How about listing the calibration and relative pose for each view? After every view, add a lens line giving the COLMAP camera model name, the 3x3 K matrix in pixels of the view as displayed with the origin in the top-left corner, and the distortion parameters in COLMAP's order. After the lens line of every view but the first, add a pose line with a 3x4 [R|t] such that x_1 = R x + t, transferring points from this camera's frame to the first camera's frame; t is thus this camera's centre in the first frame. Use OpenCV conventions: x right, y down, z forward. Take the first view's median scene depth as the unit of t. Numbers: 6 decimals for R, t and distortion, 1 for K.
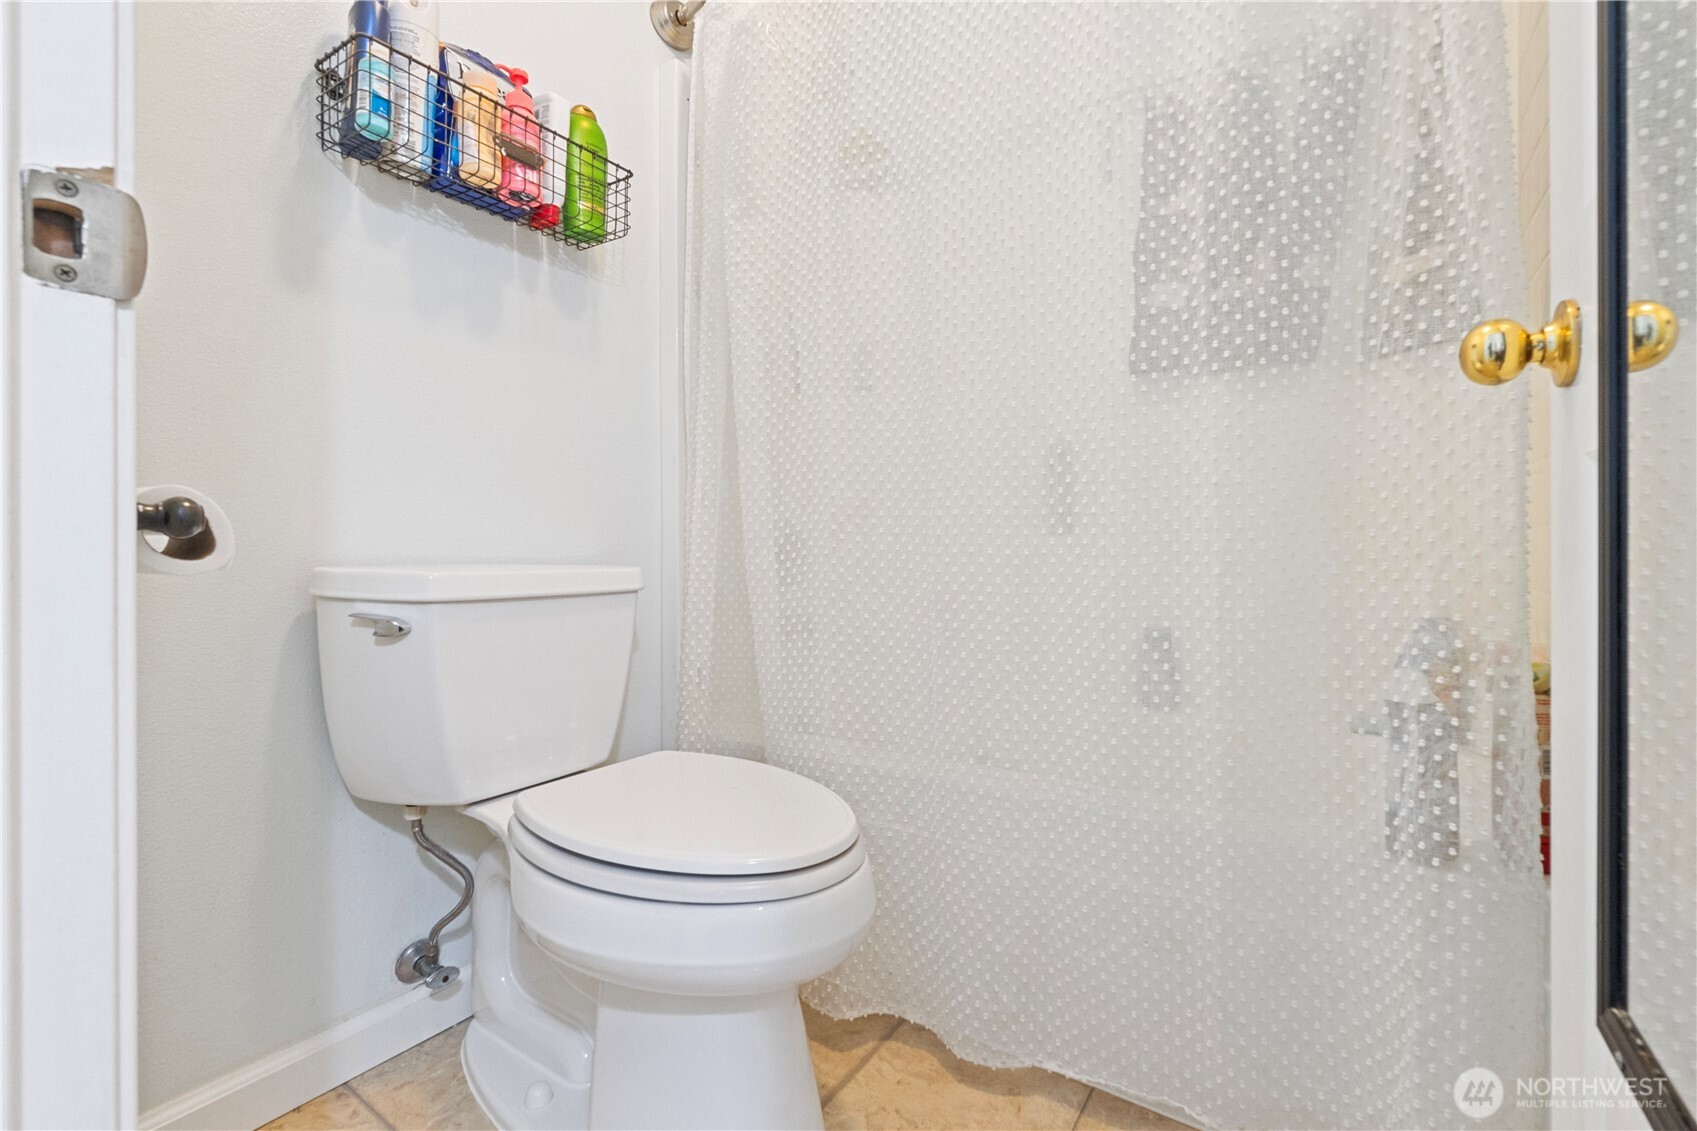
lens RADIAL K [[749.0, 0, 811.2], [0, 749.0, 542.2], [0, 0, 1]] dist [-0.001218, 0.000677]
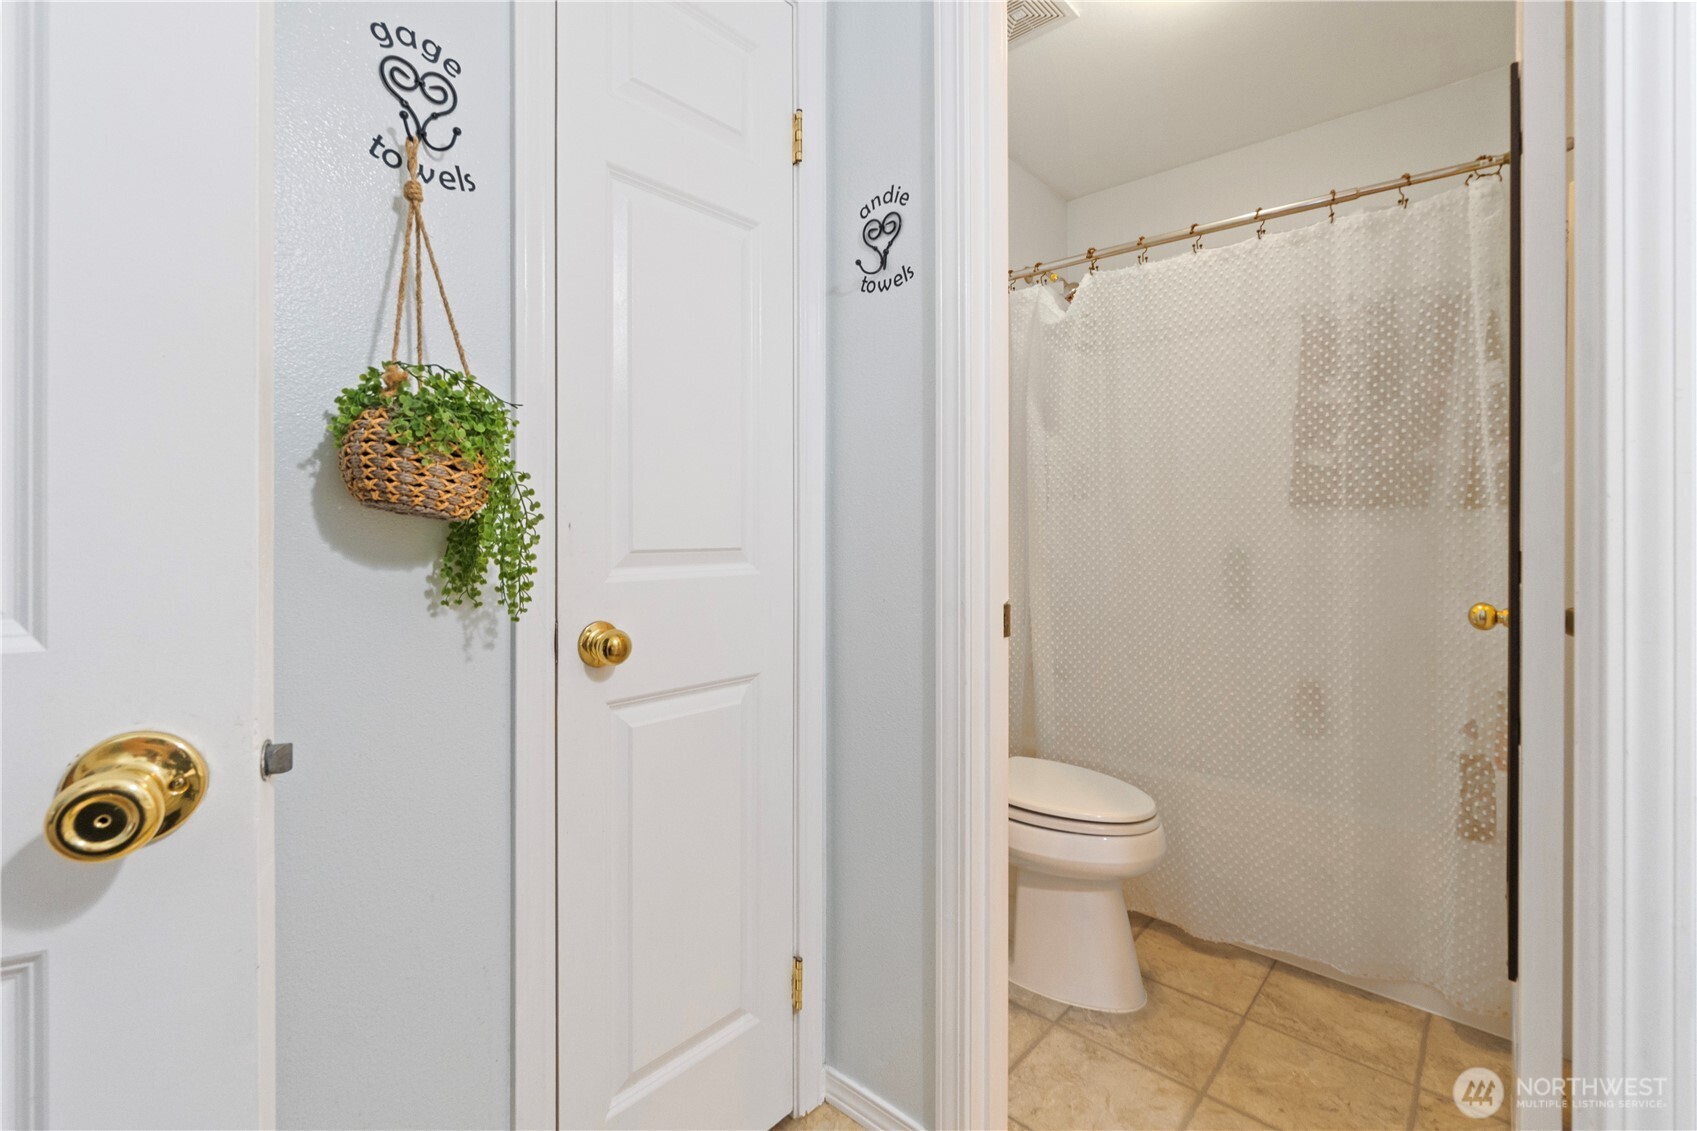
lens RADIAL K [[749.0, 0, 826.5], [0, 749.0, 529.5], [0, 0, 1]] dist [-0.001218, 0.000677]
pose [[0.992538, -0.012415, -0.121305, -0.471766], [0.016521, 0.999322, 0.032899, -0.370407], [0.120814, -0.034658, 0.992070, -0.888199]]
